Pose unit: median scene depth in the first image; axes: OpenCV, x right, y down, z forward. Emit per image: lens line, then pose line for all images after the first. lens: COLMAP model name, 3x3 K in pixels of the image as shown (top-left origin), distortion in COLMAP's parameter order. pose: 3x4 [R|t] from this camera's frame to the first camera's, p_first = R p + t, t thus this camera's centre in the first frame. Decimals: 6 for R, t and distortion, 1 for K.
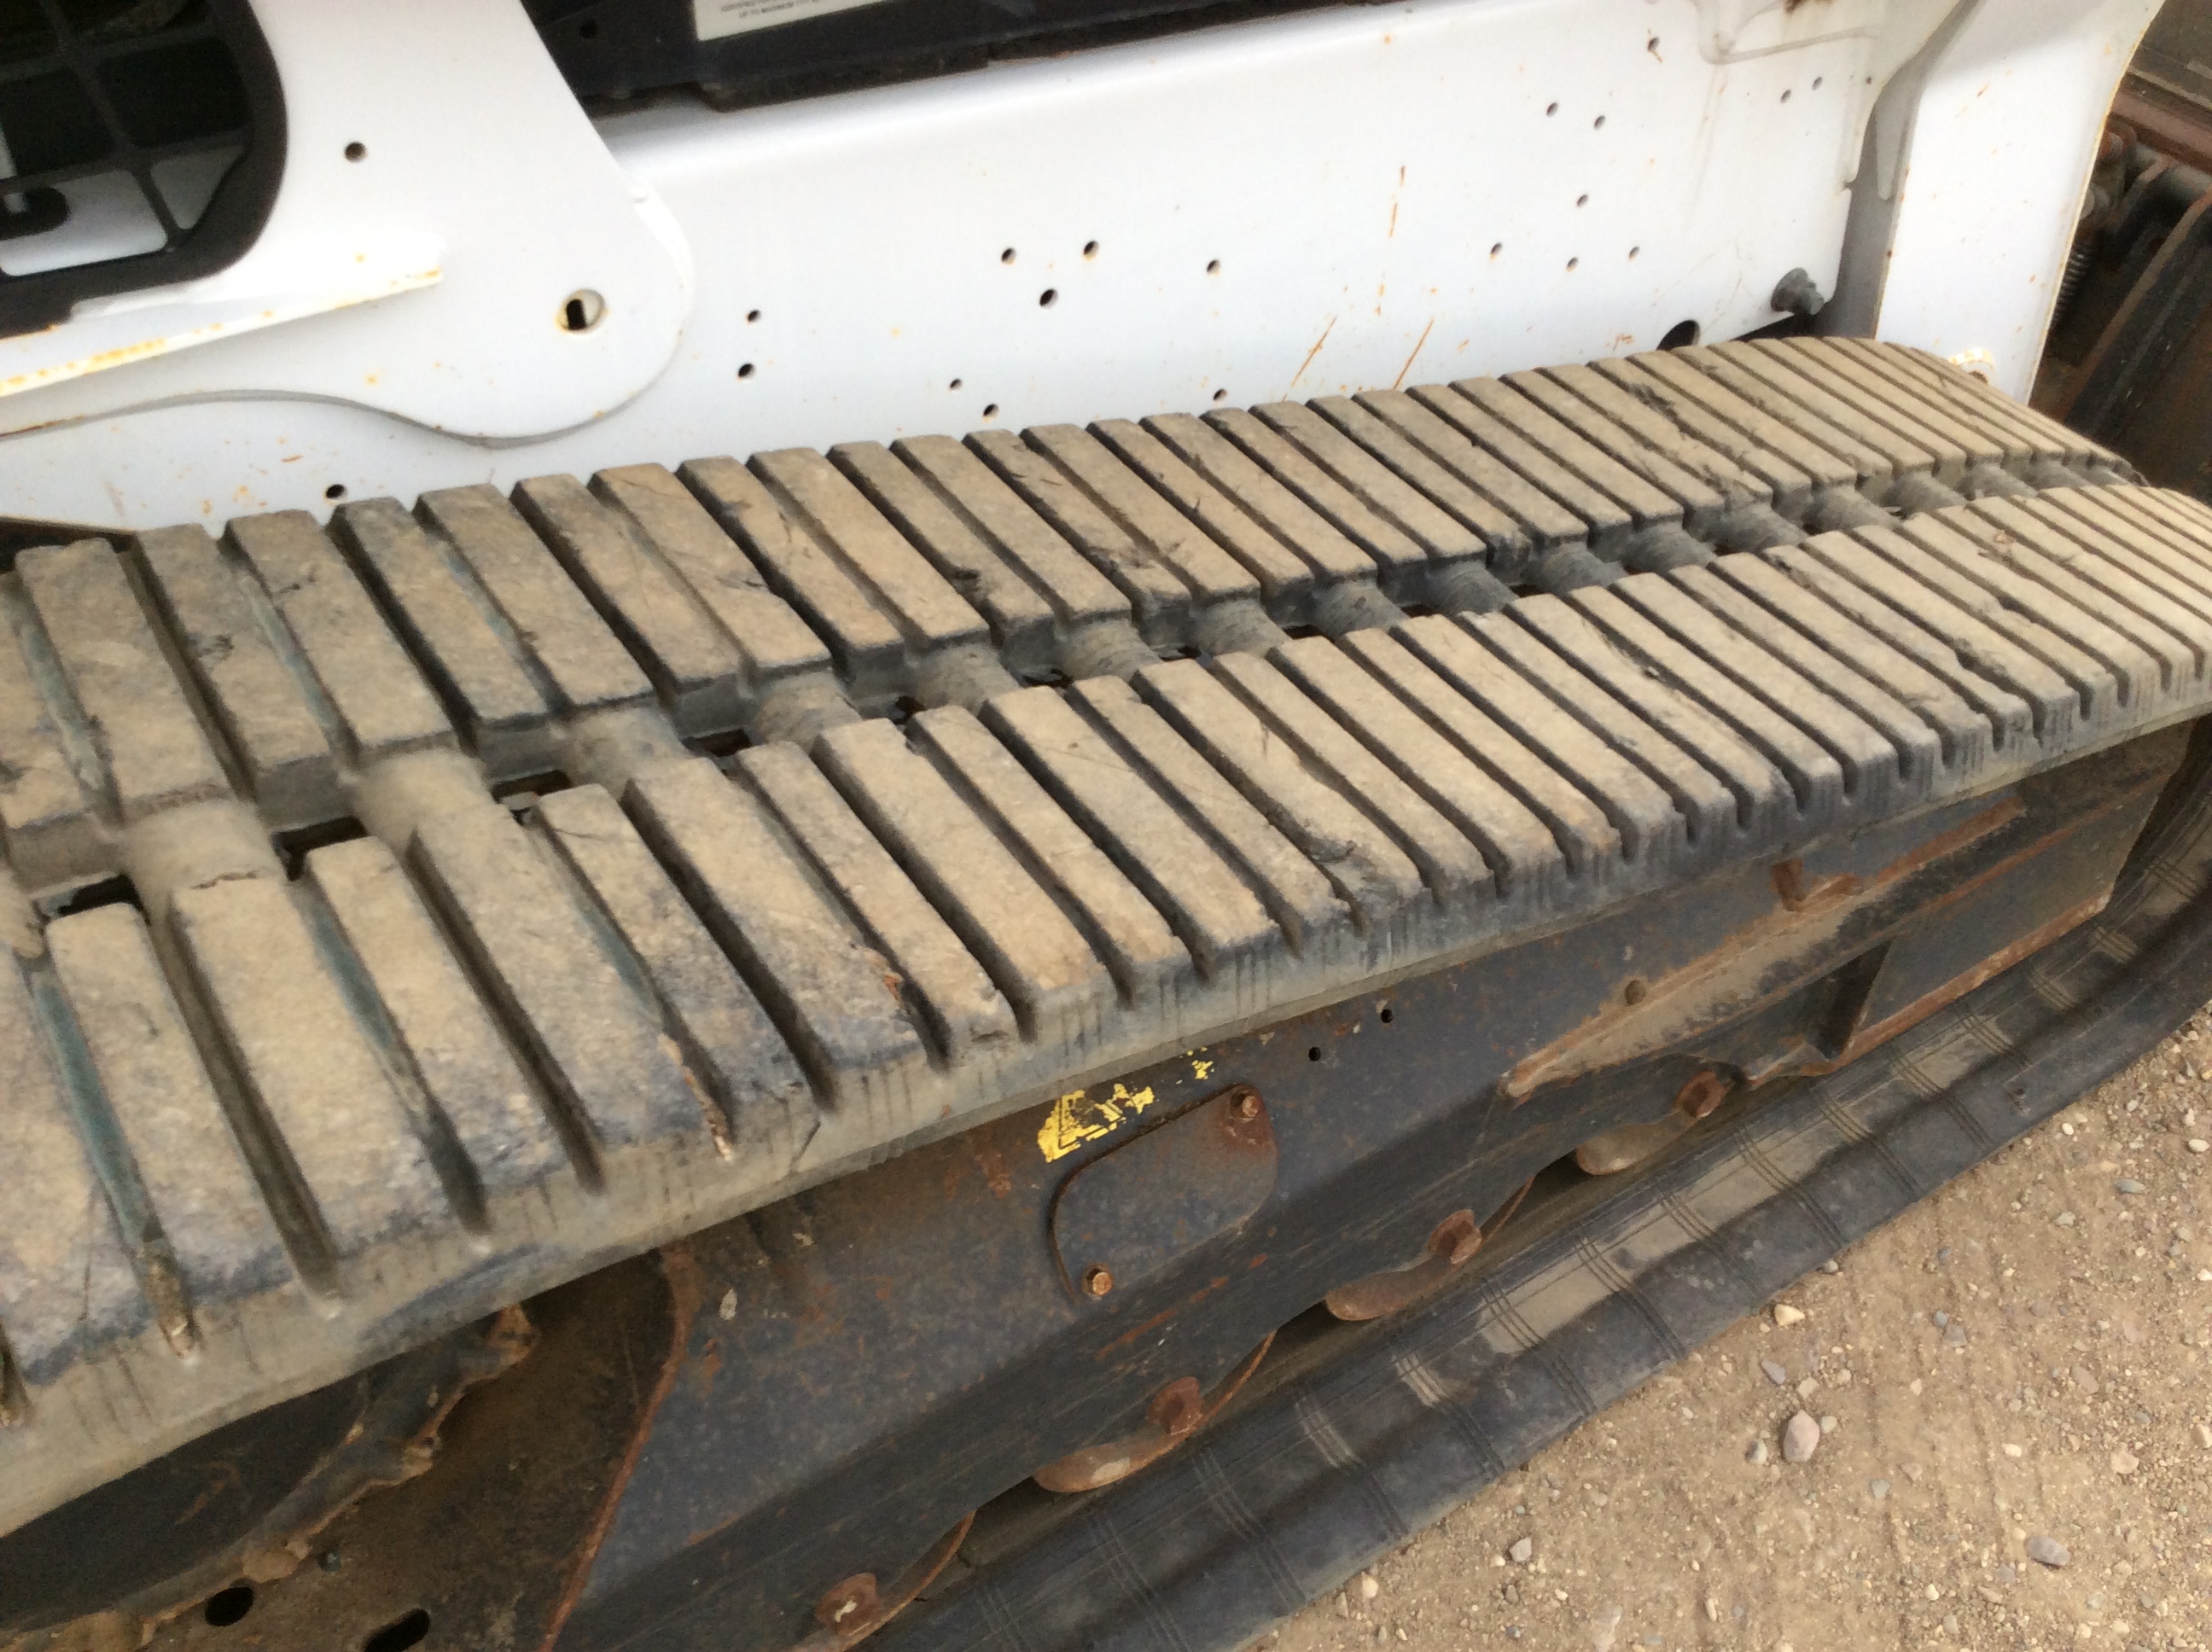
lens RADIAL K [[2013.7, 0, 1072.9], [0, 2013.7, 828.7], [0, 0, 1]] dist [0.092349, -0.154425]
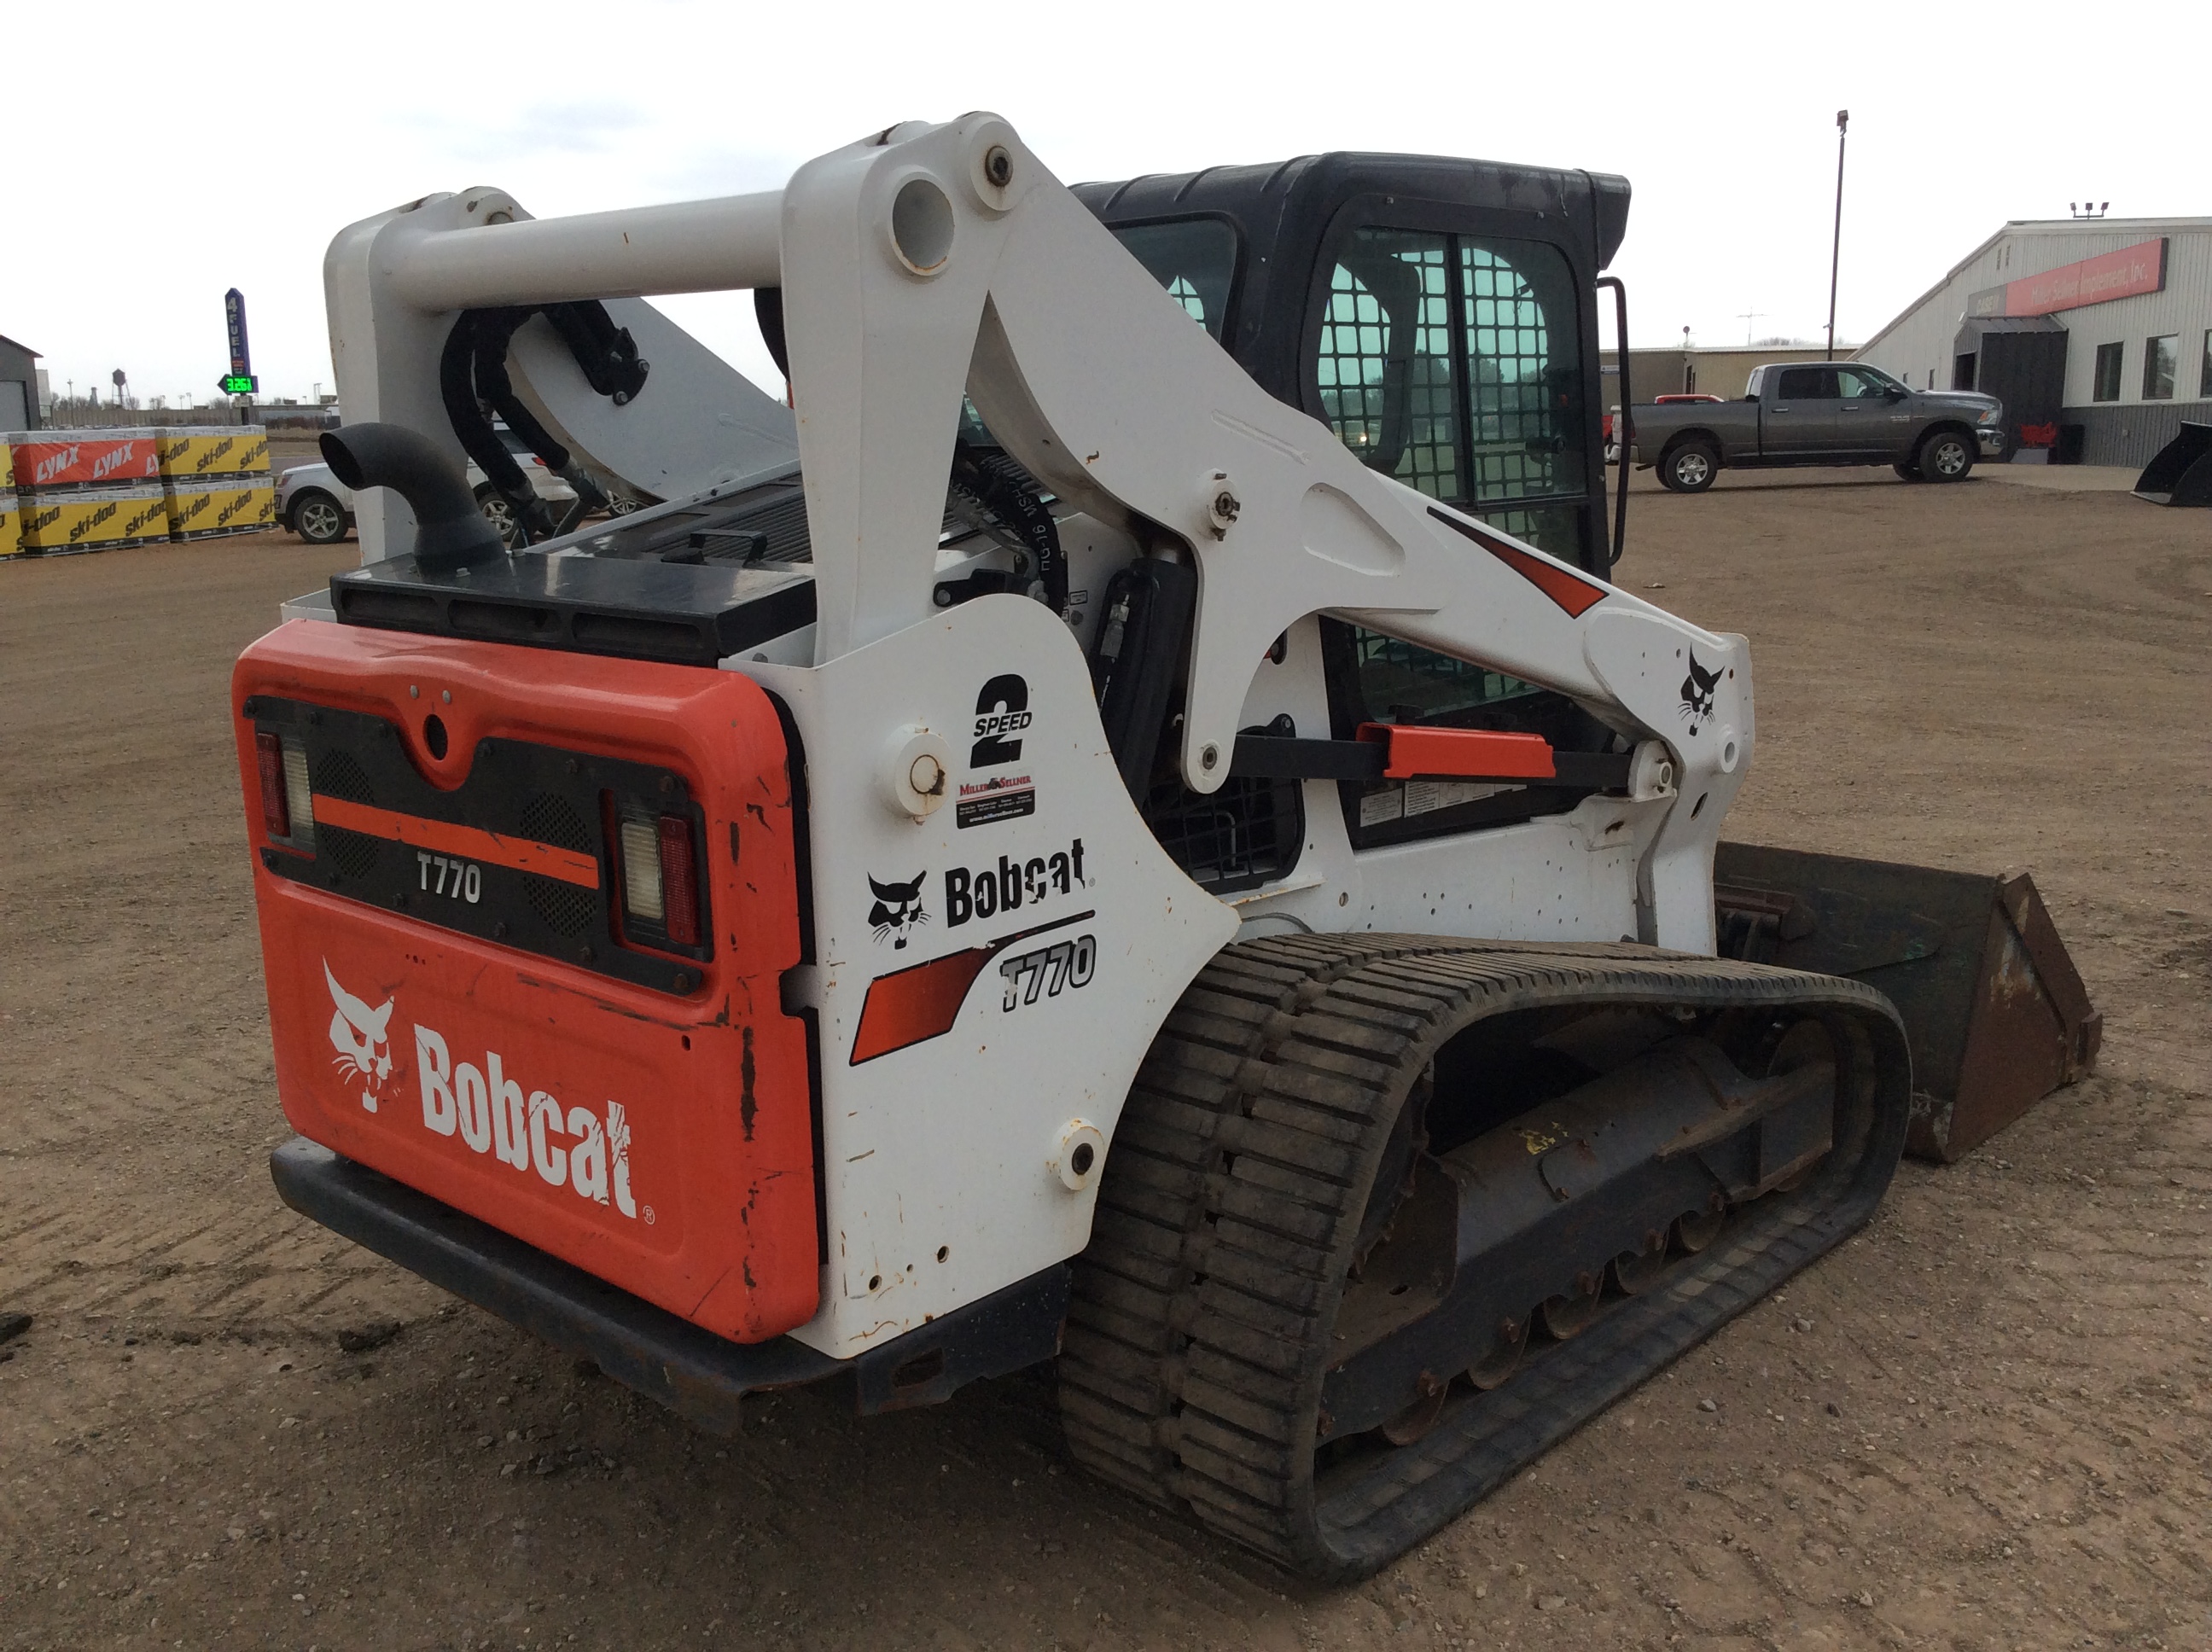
lens RADIAL K [[2024.1, 0, 1119.5], [0, 2024.1, 822.4], [0, 0, 1]] dist [0.075295, -0.139186]
pose [[0.970125, -0.095459, 0.223035, -0.995814], [0.201592, 0.828663, -0.522186, 0.981826], [-0.134974, 0.551548, 0.823150, -1.323986]]
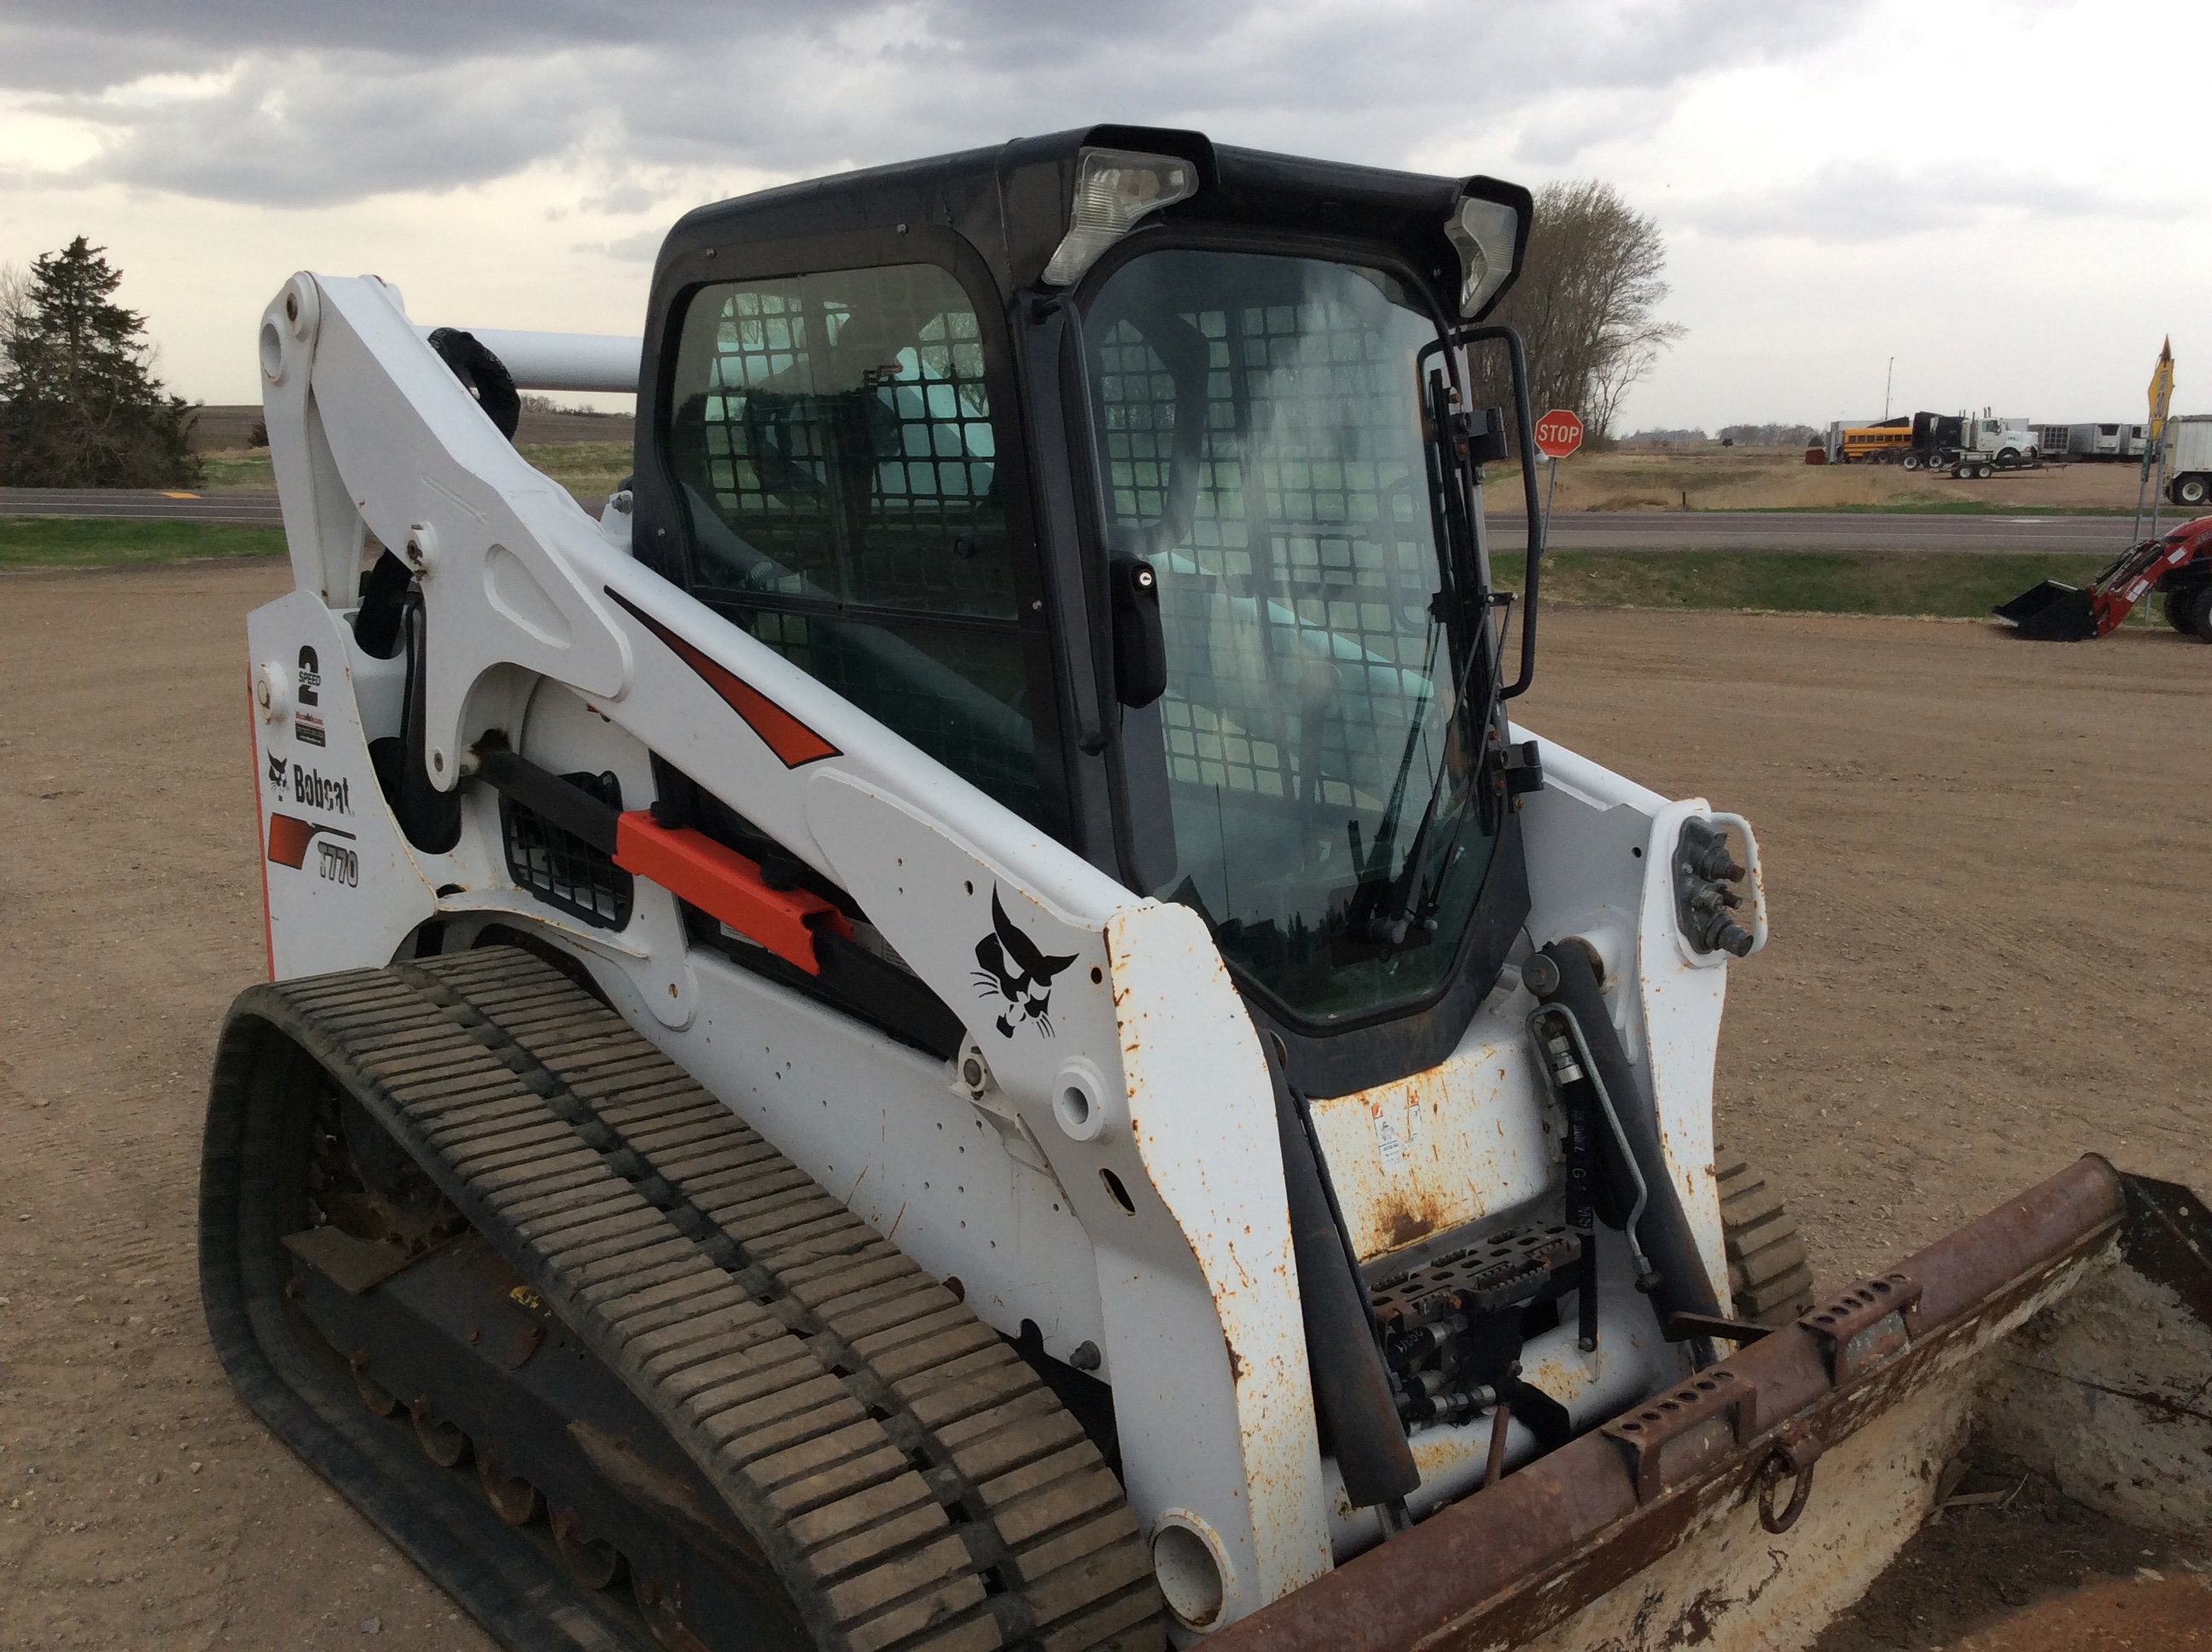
lens RADIAL K [[2013.7, 0, 1072.9], [0, 2013.7, 828.7], [0, 0, 1]] dist [0.092349, -0.154425]
pose [[0.149301, 0.144807, -0.978131, 2.197557], [-0.698958, 0.715162, -0.000812, -0.656865], [0.699404, 0.683794, 0.207988, 0.455028]]
